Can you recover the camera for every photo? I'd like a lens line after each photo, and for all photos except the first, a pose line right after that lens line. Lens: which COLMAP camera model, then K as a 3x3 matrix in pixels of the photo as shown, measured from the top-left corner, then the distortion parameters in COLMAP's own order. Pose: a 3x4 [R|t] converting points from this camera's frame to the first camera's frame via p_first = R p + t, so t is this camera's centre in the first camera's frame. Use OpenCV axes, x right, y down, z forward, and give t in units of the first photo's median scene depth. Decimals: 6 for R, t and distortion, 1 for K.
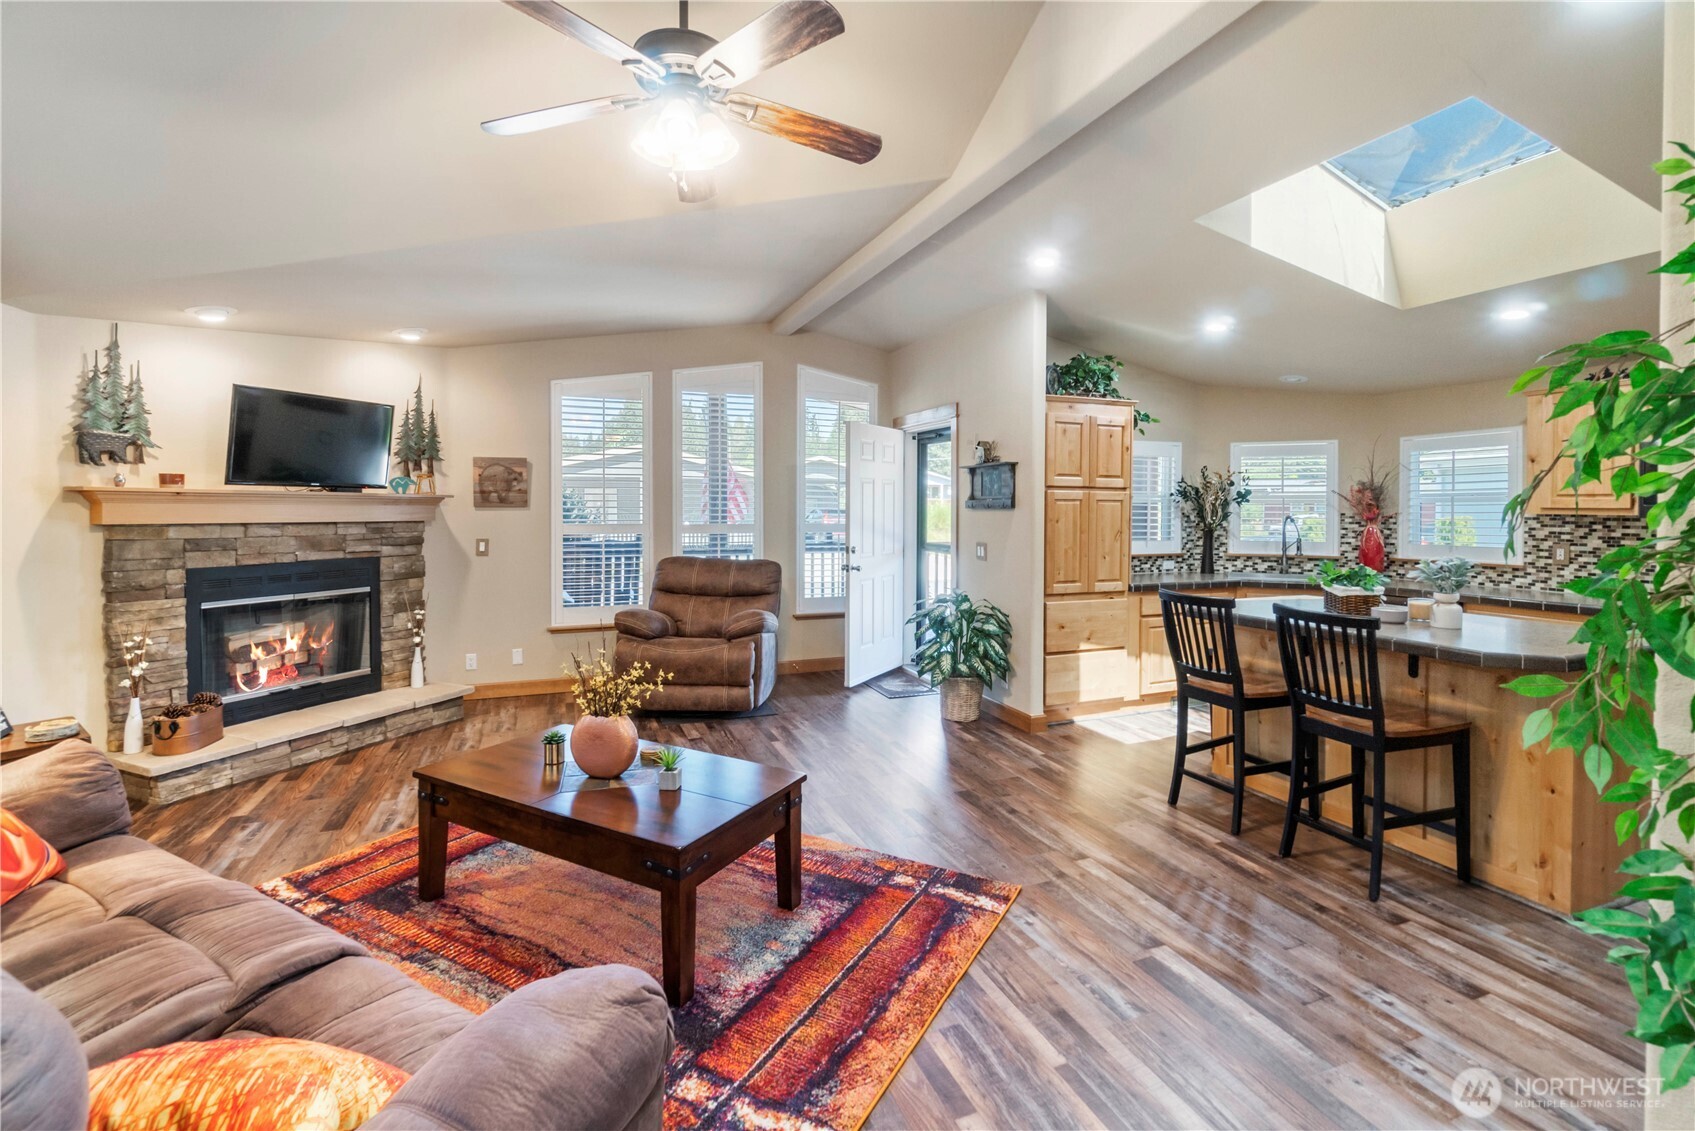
lens RADIAL K [[753.5, 0, 842.3], [0, 753.5, 518.3], [0, 0, 1]] dist [0.002450, 0.000177]
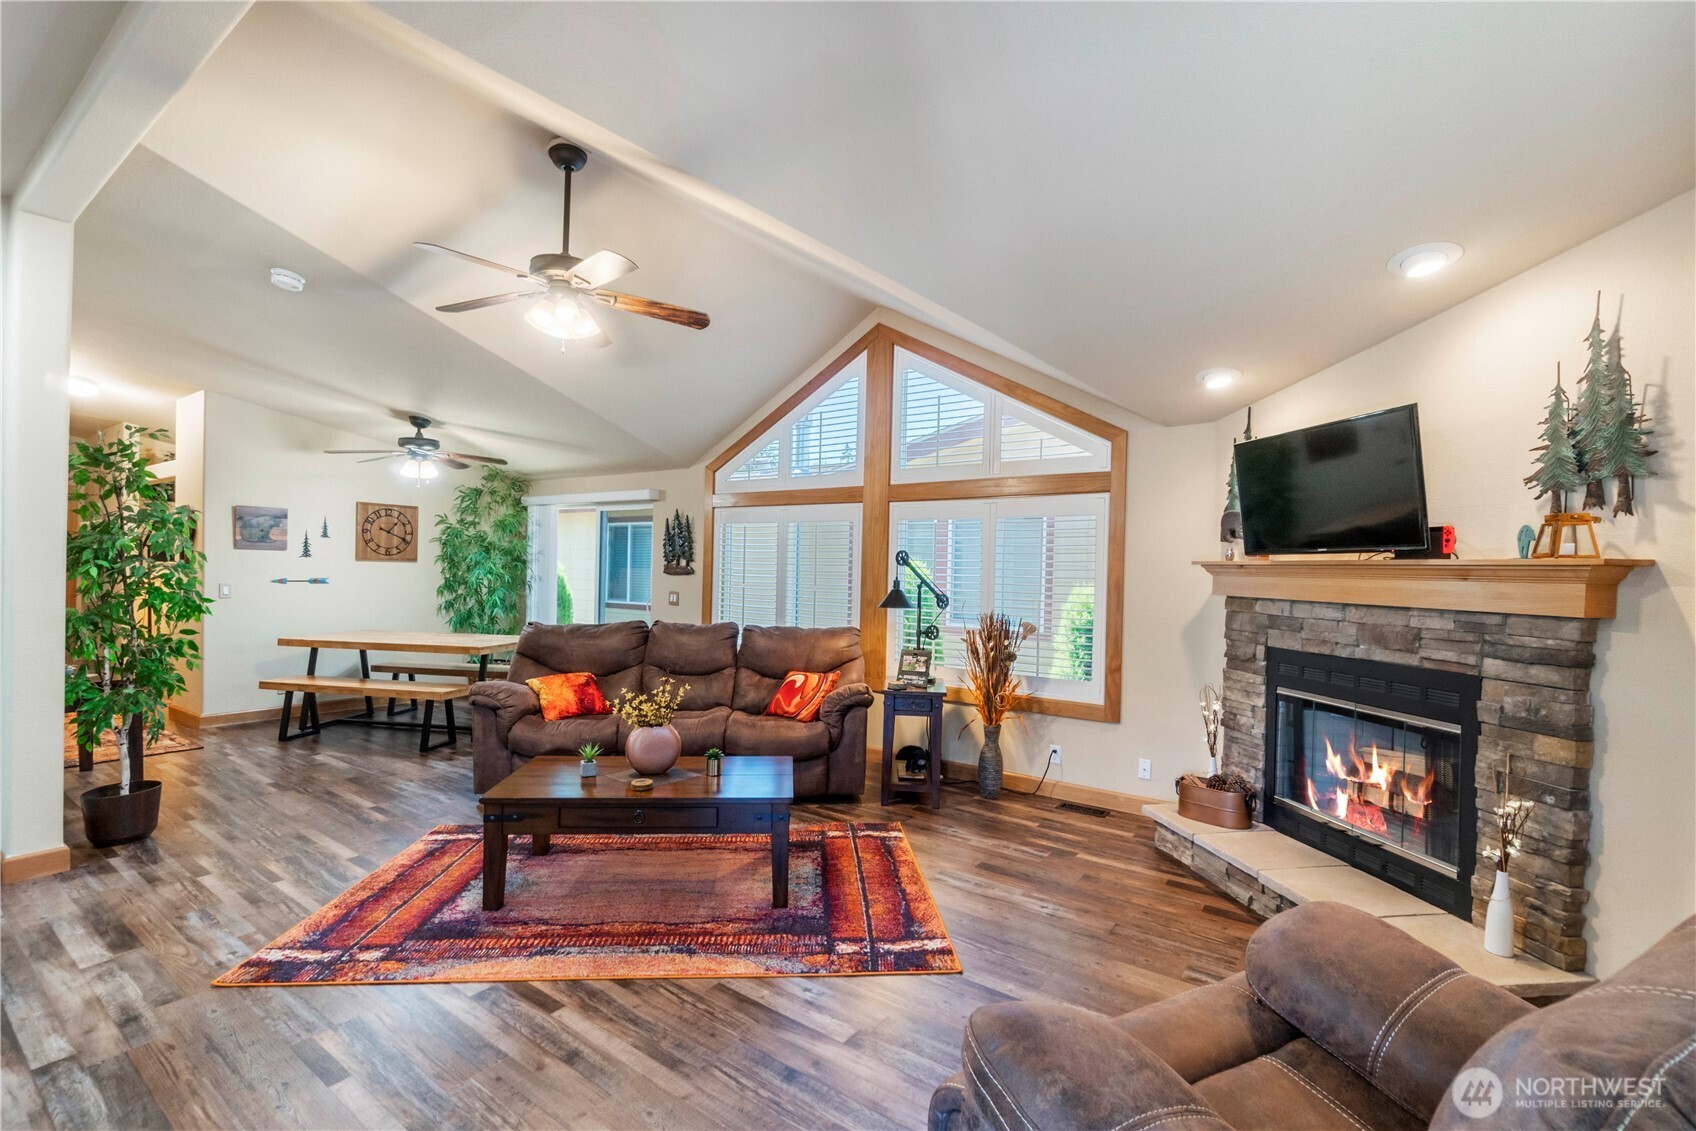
lens RADIAL K [[743.0, 0, 856.0], [0, 743.0, 576.1], [0, 0, 1]] dist [-0.004393, -0.000694]
pose [[-0.834532, -0.018420, -0.550652, 0.056049], [-0.032889, 0.999324, 0.016414, -0.015498], [0.549977, 0.031809, -0.834574, 1.255499]]
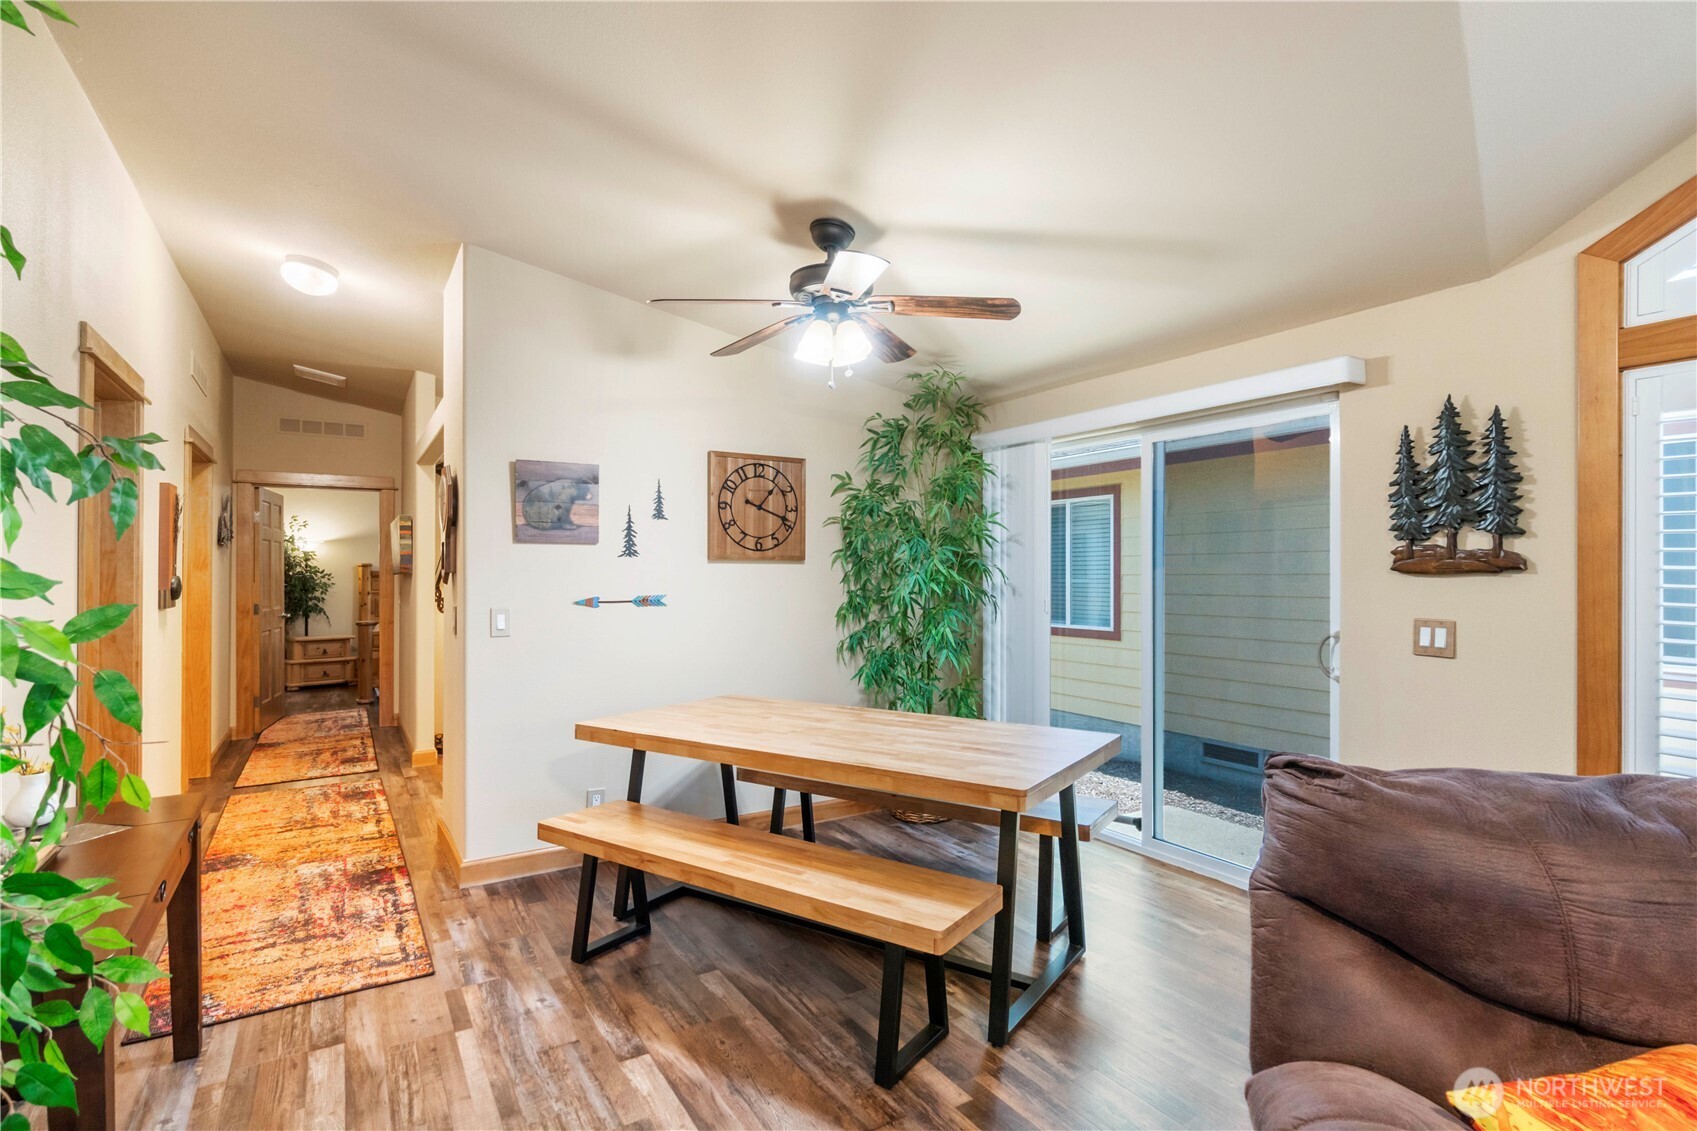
lens RADIAL K [[857.9, 0, 858.3], [0, 857.9, 573.0], [0, 0, 1]] dist [0.000683, -0.000316]
pose [[-0.984354, -0.004909, -0.176132, 0.079340], [-0.007079, 0.999907, 0.011694, 0.011578], [0.176058, 0.012758, -0.984297, 0.371510]]
